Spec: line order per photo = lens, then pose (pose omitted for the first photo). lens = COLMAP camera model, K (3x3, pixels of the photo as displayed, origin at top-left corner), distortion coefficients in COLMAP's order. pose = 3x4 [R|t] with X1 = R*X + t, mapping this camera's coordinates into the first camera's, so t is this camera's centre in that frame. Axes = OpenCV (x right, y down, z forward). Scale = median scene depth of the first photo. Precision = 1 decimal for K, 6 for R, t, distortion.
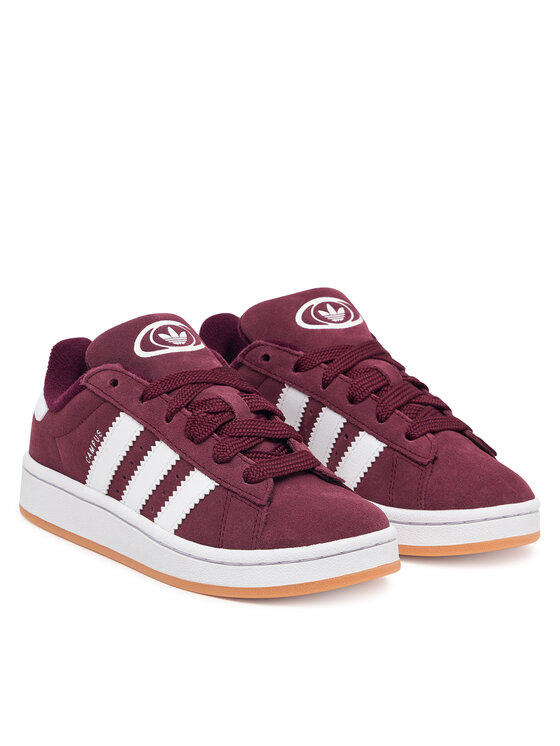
lens RADIAL K [[2186.8, 0, 280.9], [0, 2186.8, 373.8], [0, 0, 1]] dist [0.553721, 0.000000]
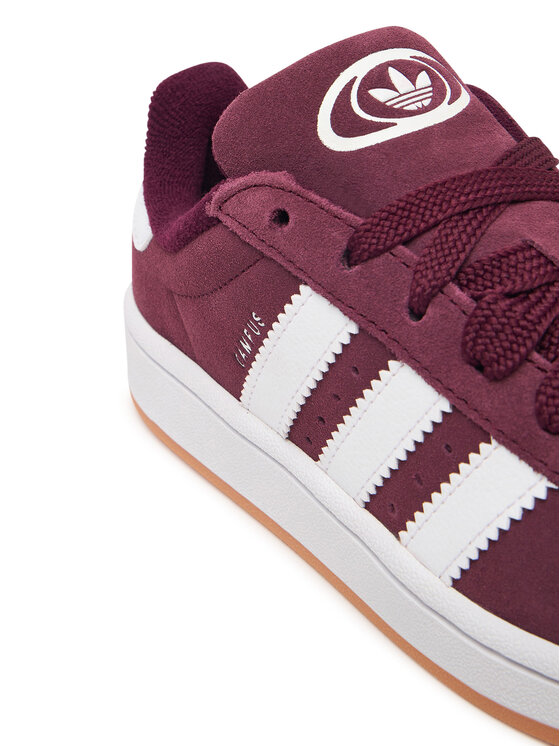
lens RADIAL K [[1230.9, 0, 279.5], [0, 1230.9, 370.7], [0, 0, 1]] dist [-0.062116, 0.000000]
pose [[0.993758, -0.065256, -0.090480, -0.055801], [0.092820, 0.933574, 0.346157, -0.052554], [0.061881, -0.352394, 0.933803, 0.758880]]
